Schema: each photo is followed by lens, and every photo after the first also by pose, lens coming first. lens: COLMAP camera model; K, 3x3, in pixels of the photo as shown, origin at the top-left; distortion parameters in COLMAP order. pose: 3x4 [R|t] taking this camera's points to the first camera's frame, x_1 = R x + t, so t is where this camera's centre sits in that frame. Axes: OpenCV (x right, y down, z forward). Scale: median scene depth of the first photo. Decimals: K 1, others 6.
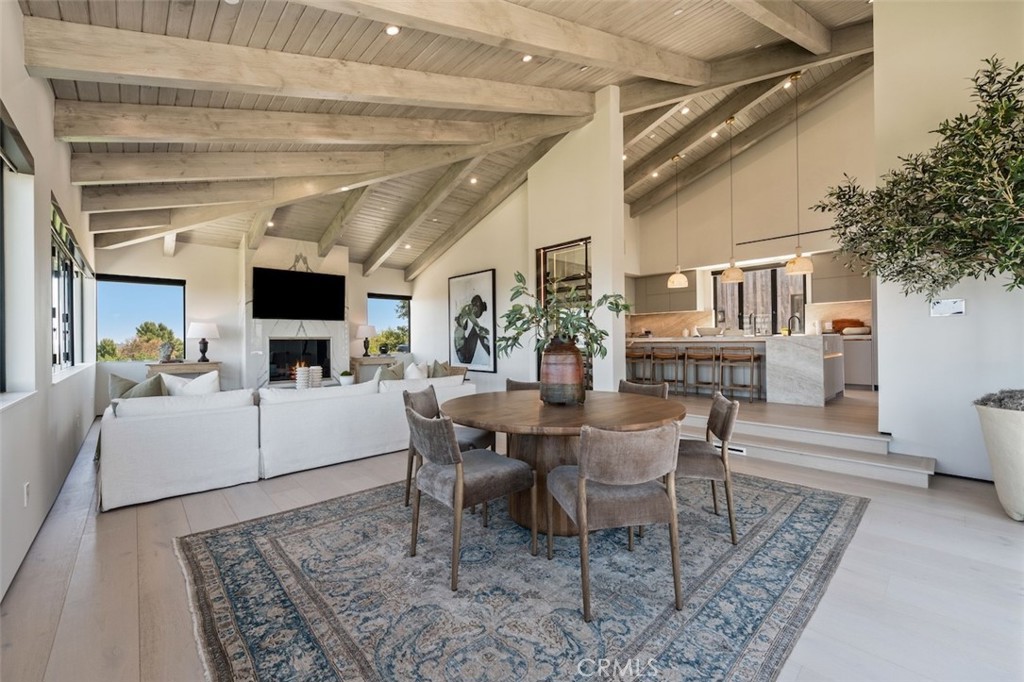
lens RADIAL K [[408.9, 0, 513.1], [0, 408.9, 332.8], [0, 0, 1]] dist [-0.000313, -0.000307]
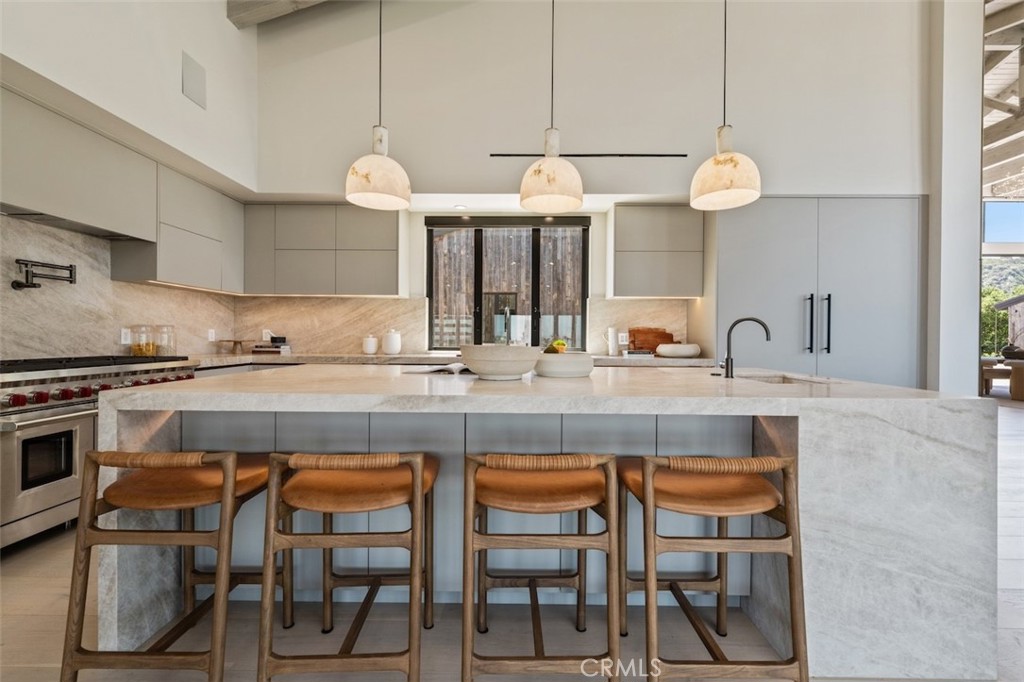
lens RADIAL K [[407.0, 0, 511.3], [0, 407.0, 344.5], [0, 0, 1]] dist [-0.000296, -0.000171]
pose [[0.680035, 0.002996, 0.733173, 0.349230], [-0.028099, 0.999363, 0.021979, -0.023992], [-0.732641, -0.035548, 0.679687, 1.008049]]
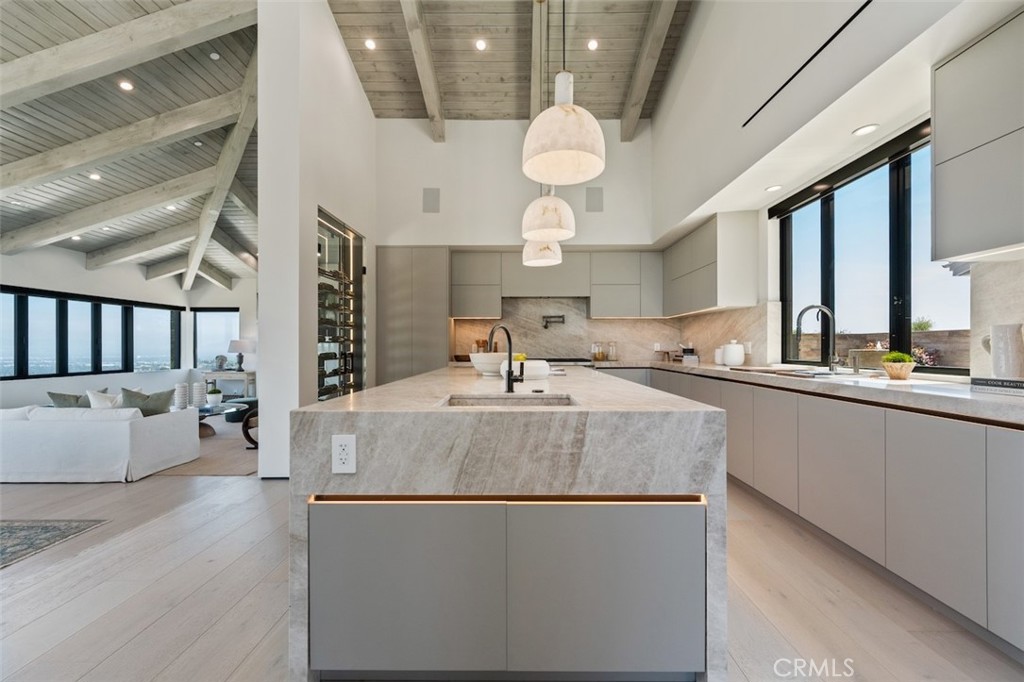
lens RADIAL K [[408.9, 0, 513.1], [0, 408.9, 332.8], [0, 0, 1]] dist [-0.000313, -0.000307]
pose [[0.733201, -0.012597, -0.679895, 0.969487], [0.007021, 0.999915, -0.010955, -0.038095], [0.679975, 0.003259, 0.733228, 0.879684]]
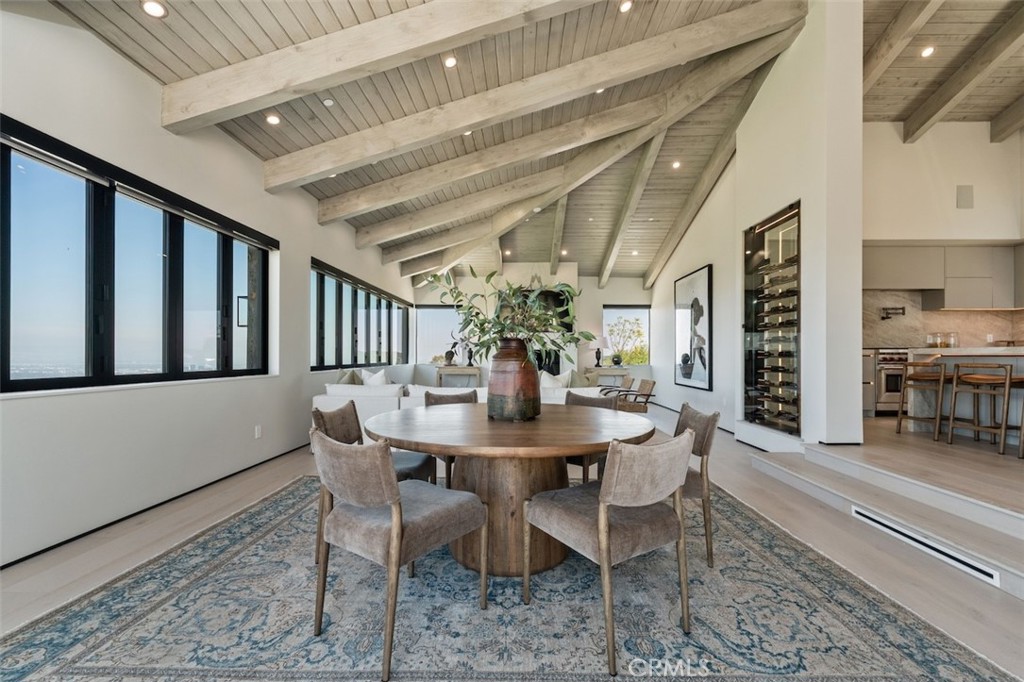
lens RADIAL K [[416.9, 0, 519.2], [0, 416.9, 348.1], [0, 0, 1]] dist [-0.000868, -0.000064]
pose [[0.727997, 0.001297, -0.685579, 0.364312], [0.001940, 0.999990, 0.003951, 0.011010], [0.685578, -0.004207, 0.727987, 0.189853]]
